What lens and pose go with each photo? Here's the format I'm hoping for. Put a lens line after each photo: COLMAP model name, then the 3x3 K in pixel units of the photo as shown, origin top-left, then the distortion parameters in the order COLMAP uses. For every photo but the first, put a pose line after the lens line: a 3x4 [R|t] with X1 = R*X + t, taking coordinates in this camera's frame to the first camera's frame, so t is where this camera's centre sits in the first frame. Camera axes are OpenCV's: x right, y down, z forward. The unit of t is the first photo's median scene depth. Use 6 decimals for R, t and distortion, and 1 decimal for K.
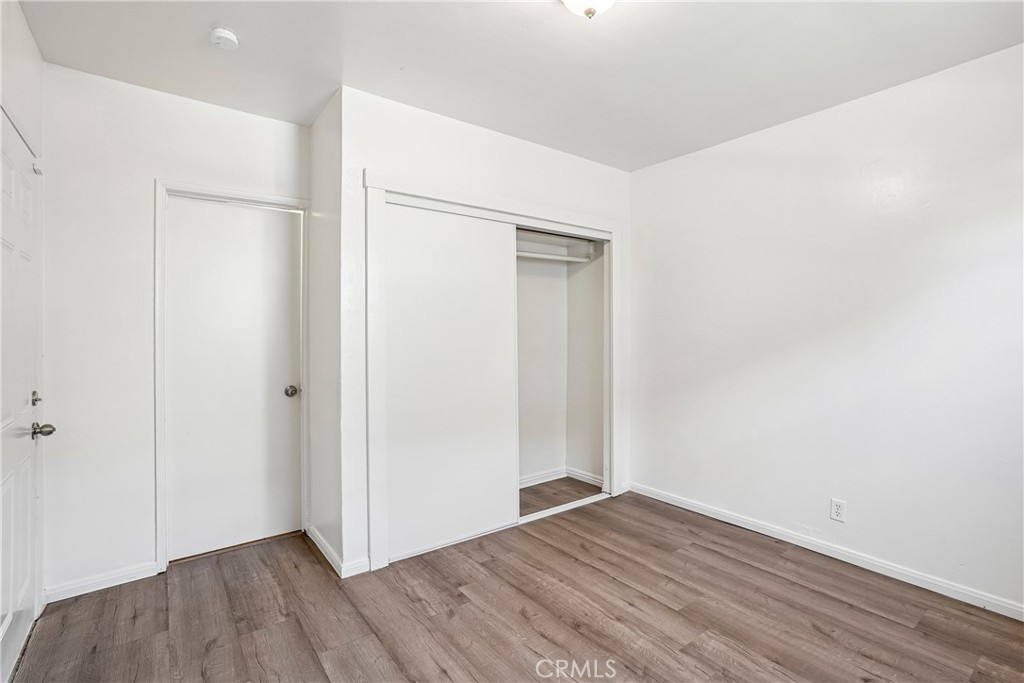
lens RADIAL K [[481.6, 0, 515.2], [0, 481.6, 332.8], [0, 0, 1]] dist [-0.054346, 0.023518]
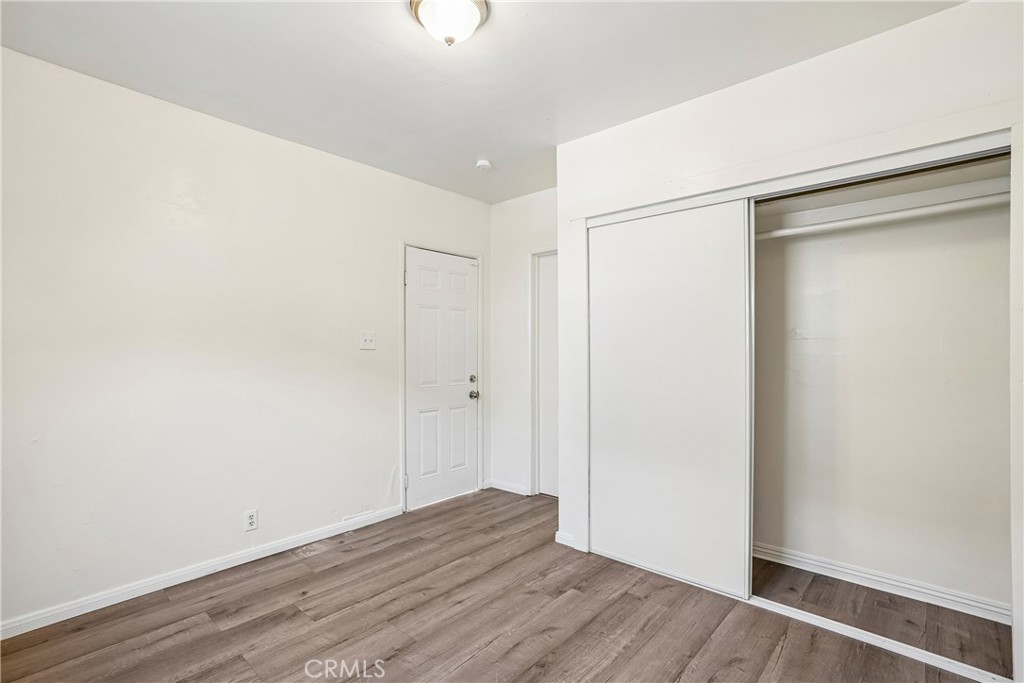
lens RADIAL K [[481.6, 0, 512.1], [0, 481.6, 351.6], [0, 0, 1]] dist [-0.054346, 0.023518]
pose [[0.175847, 0.008177, -0.984384, 0.903166], [0.002540, 0.999958, 0.008761, 0.004467], [0.984414, -0.004041, 0.175819, 0.699298]]
